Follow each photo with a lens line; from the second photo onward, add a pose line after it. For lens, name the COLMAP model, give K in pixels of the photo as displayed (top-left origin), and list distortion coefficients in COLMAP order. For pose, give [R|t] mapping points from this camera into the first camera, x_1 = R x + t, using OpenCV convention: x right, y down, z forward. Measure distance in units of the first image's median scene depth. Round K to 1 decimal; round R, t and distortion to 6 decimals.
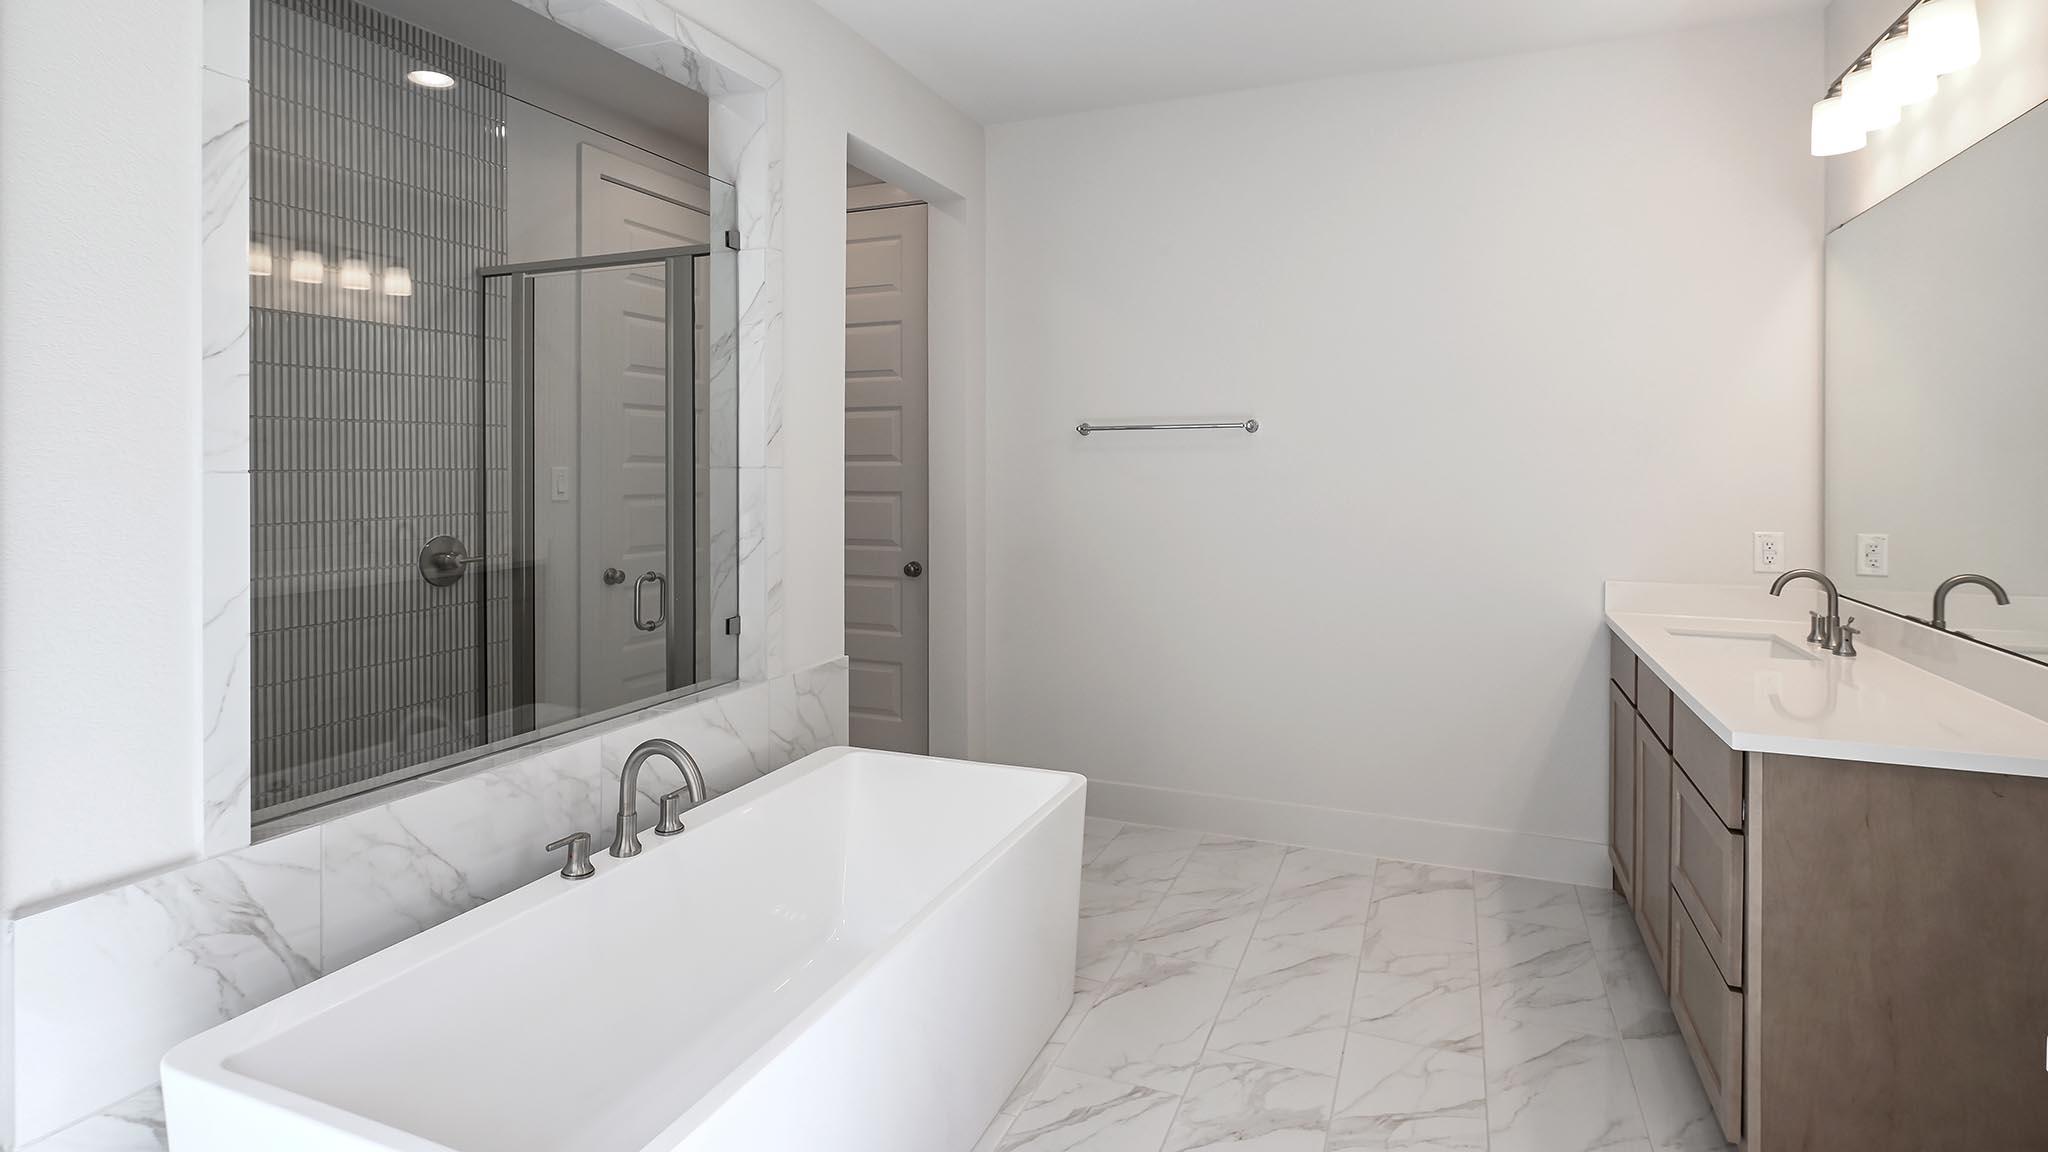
lens RADIAL K [[1037.1, 0, 1019.7], [0, 1037.1, 575.7], [0, 0, 1]] dist [-0.000580, -0.000009]
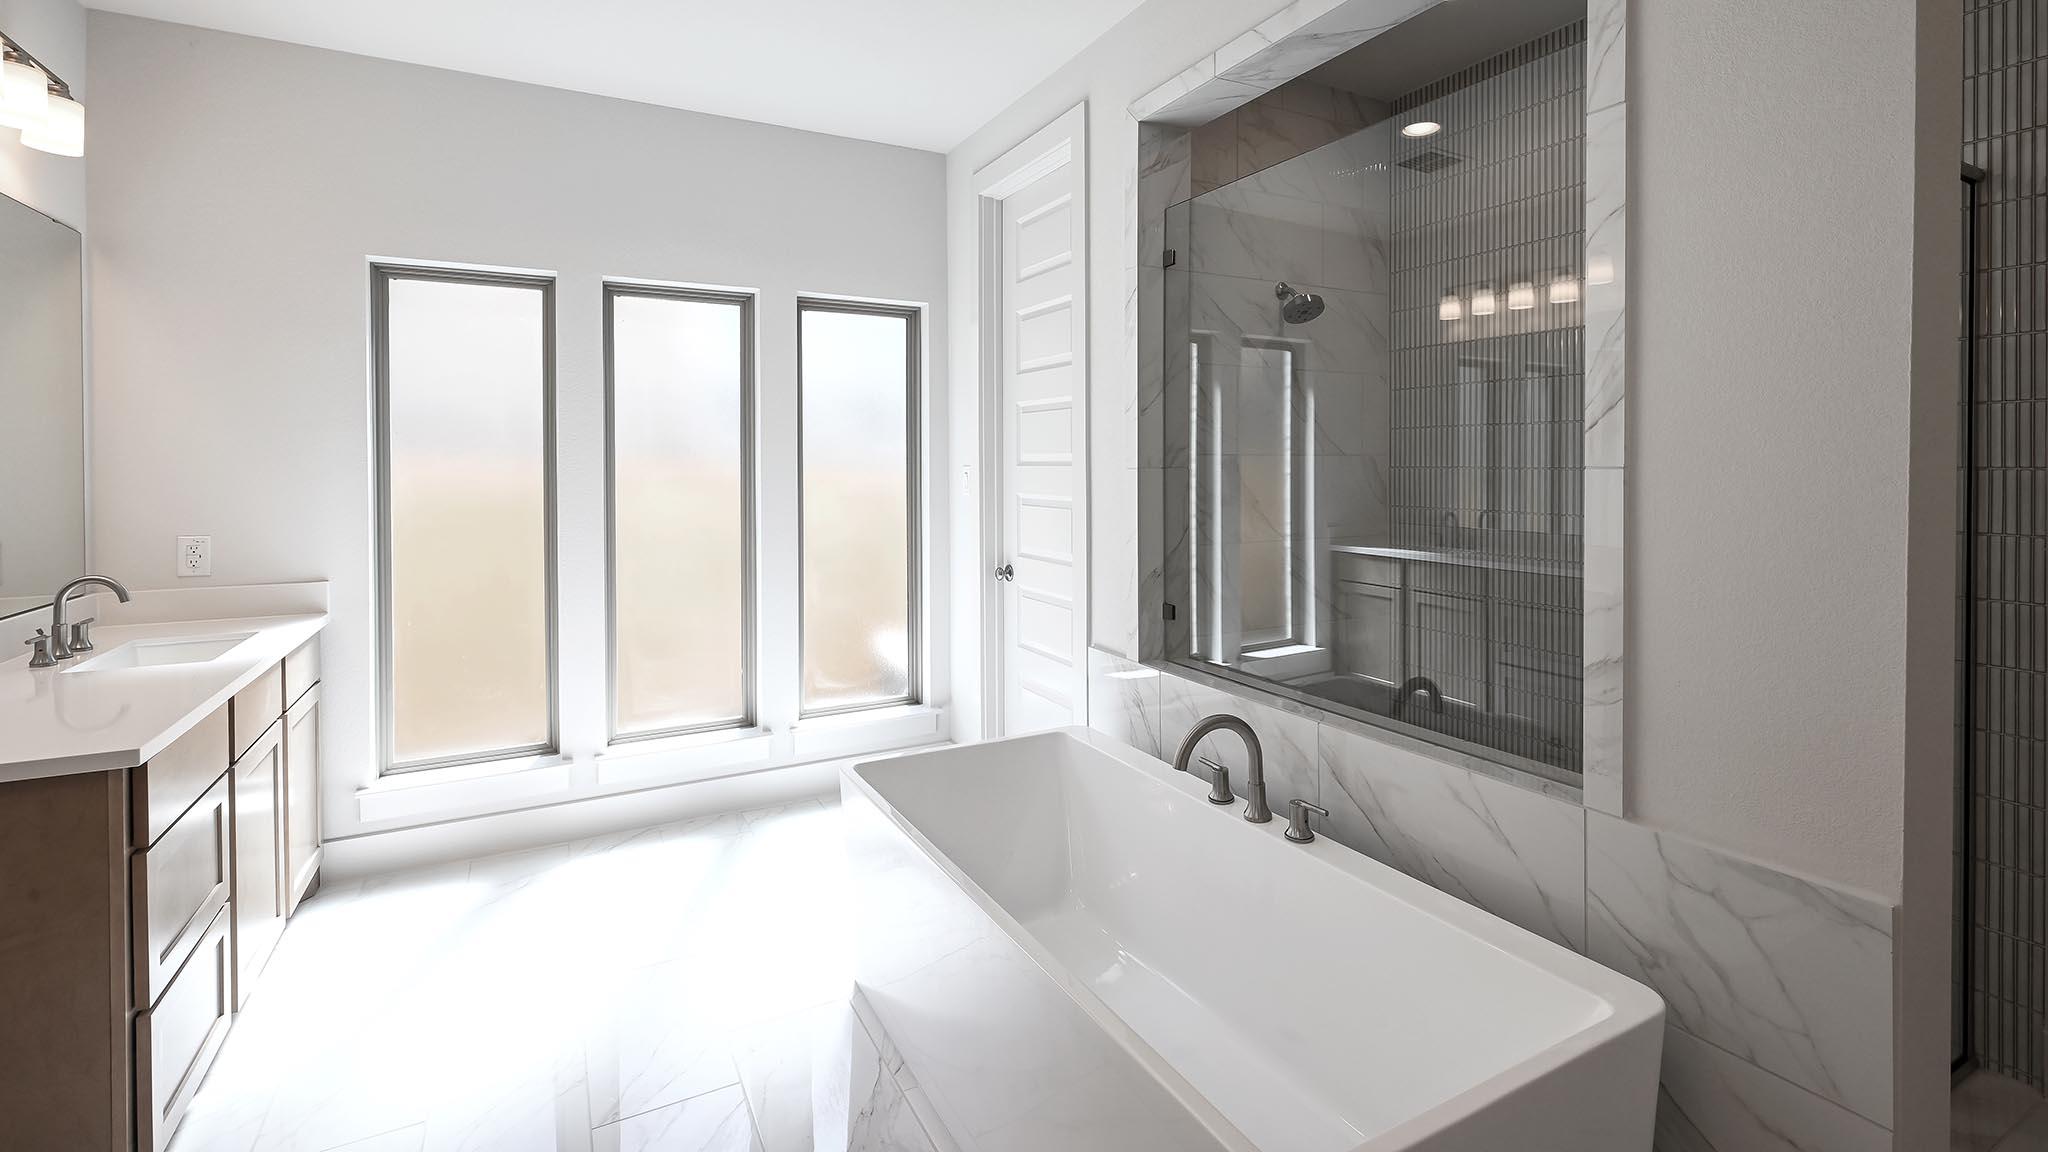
lens RADIAL K [[930.6, 0, 1017.7], [0, 930.6, 572.7], [0, 0, 1]] dist [-0.013280, 0.000132]
pose [[-0.645602, 0.071822, -0.760290, 0.455938], [-0.095010, 0.980279, 0.173282, -0.118526], [0.757741, 0.184107, -0.626046, 1.220807]]
